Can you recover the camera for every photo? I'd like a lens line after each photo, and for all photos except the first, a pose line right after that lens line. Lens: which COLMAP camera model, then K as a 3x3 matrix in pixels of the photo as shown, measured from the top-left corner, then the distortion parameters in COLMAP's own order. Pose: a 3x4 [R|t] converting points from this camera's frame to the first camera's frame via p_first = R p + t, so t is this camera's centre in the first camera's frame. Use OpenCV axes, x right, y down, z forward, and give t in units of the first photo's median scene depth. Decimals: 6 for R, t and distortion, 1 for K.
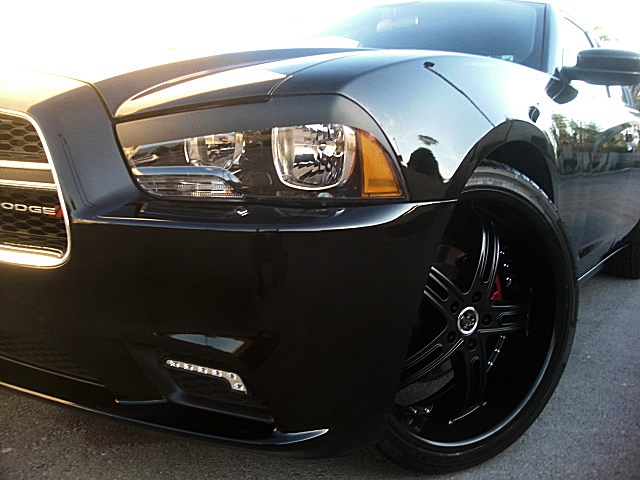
lens RADIAL K [[611.8, 0, 316.9], [0, 611.8, 236.5], [0, 0, 1]] dist [-0.217907, 0.176270]
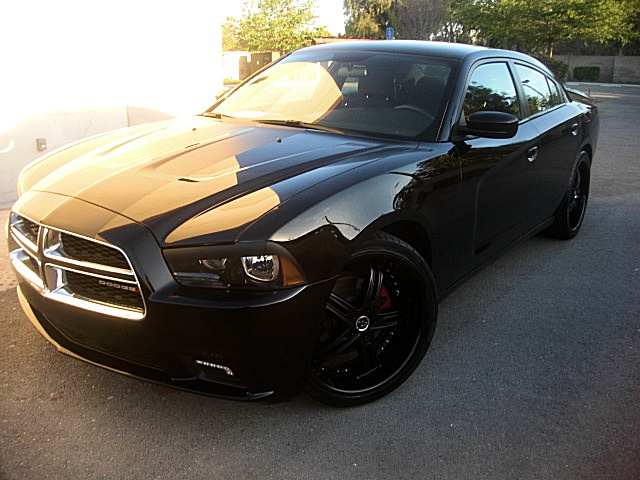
lens RADIAL K [[611.8, 0, 316.9], [0, 611.8, 236.5], [0, 0, 1]] dist [-0.217907, 0.176270]
pose [[0.998911, -0.025975, -0.038755, 0.191021], [0.031399, 0.988690, 0.146648, -0.374140], [0.034507, -0.147705, 0.988429, -0.722934]]
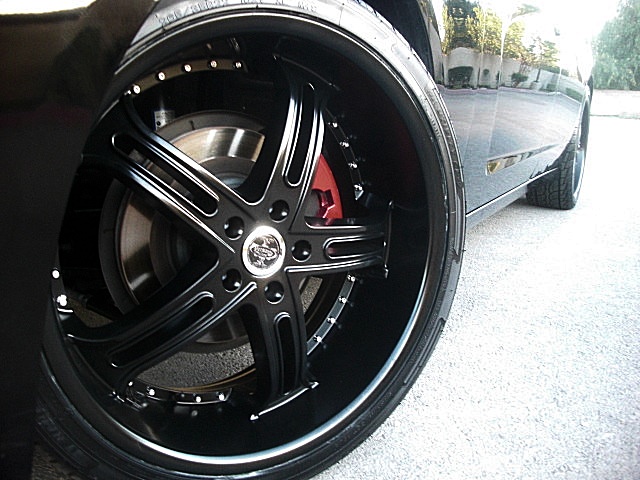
lens RADIAL K [[637.2, 0, 320.0], [0, 637.2, 240.0], [0, 0, 1]] dist [-0.262014, 0.311784]
pose [[0.993062, -0.018585, 0.116117, 0.230737], [0.006638, 0.994718, 0.102433, 0.066167], [-0.117408, -0.100952, 0.987939, 0.386435]]
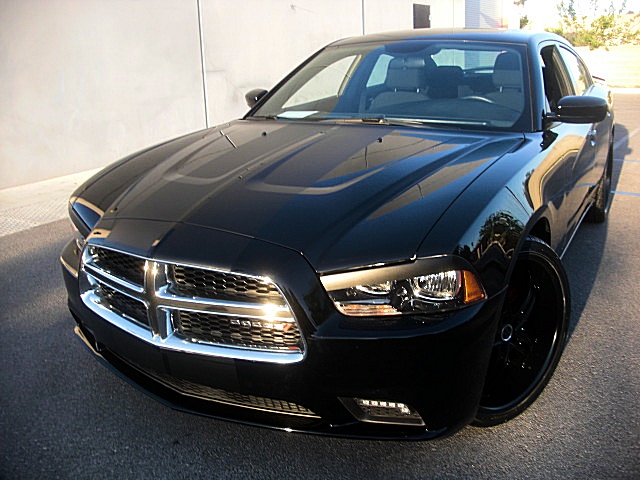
lens RADIAL K [[611.8, 0, 316.9], [0, 611.8, 236.5], [0, 0, 1]] dist [-0.217907, 0.176270]
pose [[0.992479, -0.111398, 0.050760, -0.305078], [0.102519, 0.982944, 0.152681, -0.409345], [-0.066903, -0.146329, 0.986971, -0.499221]]
